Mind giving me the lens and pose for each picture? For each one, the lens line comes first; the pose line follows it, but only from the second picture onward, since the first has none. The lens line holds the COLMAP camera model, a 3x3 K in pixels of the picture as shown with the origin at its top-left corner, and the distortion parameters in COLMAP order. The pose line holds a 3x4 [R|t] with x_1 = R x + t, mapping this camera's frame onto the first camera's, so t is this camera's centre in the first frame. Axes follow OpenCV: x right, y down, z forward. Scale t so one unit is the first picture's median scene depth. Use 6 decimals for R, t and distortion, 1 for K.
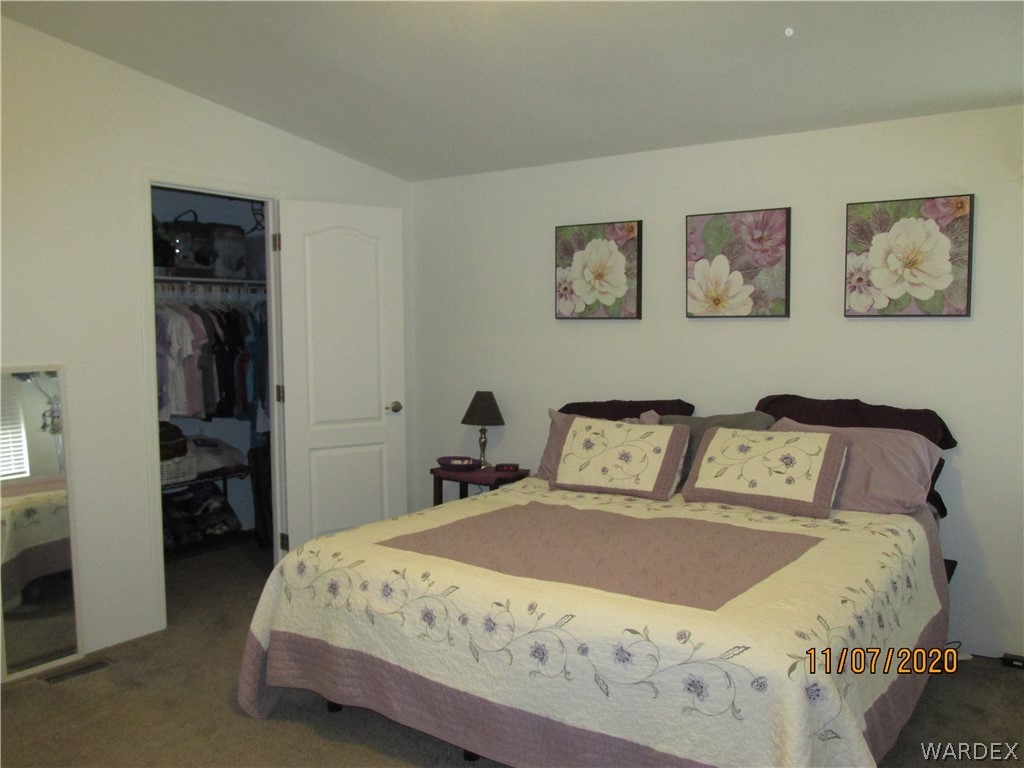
lens RADIAL K [[808.0, 0, 512.0], [0, 808.0, 384.0], [0, 0, 1]] dist [-0.035143, 0.003905]
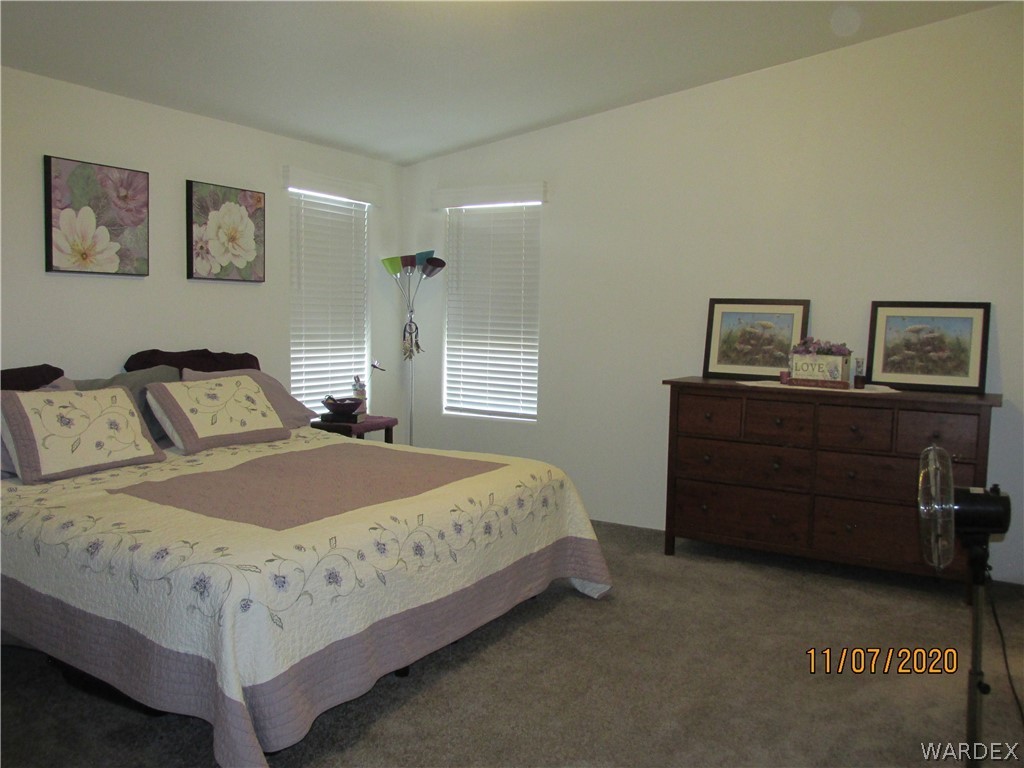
lens RADIAL K [[859.4, 0, 515.8], [0, 859.4, 385.5], [0, 0, 1]] dist [-0.025970, 0.005732]
pose [[-0.063667, -0.099695, 0.992979, -0.838549], [0.026413, 0.994481, 0.101539, -0.041810], [-0.997622, 0.032692, -0.060683, 0.595230]]
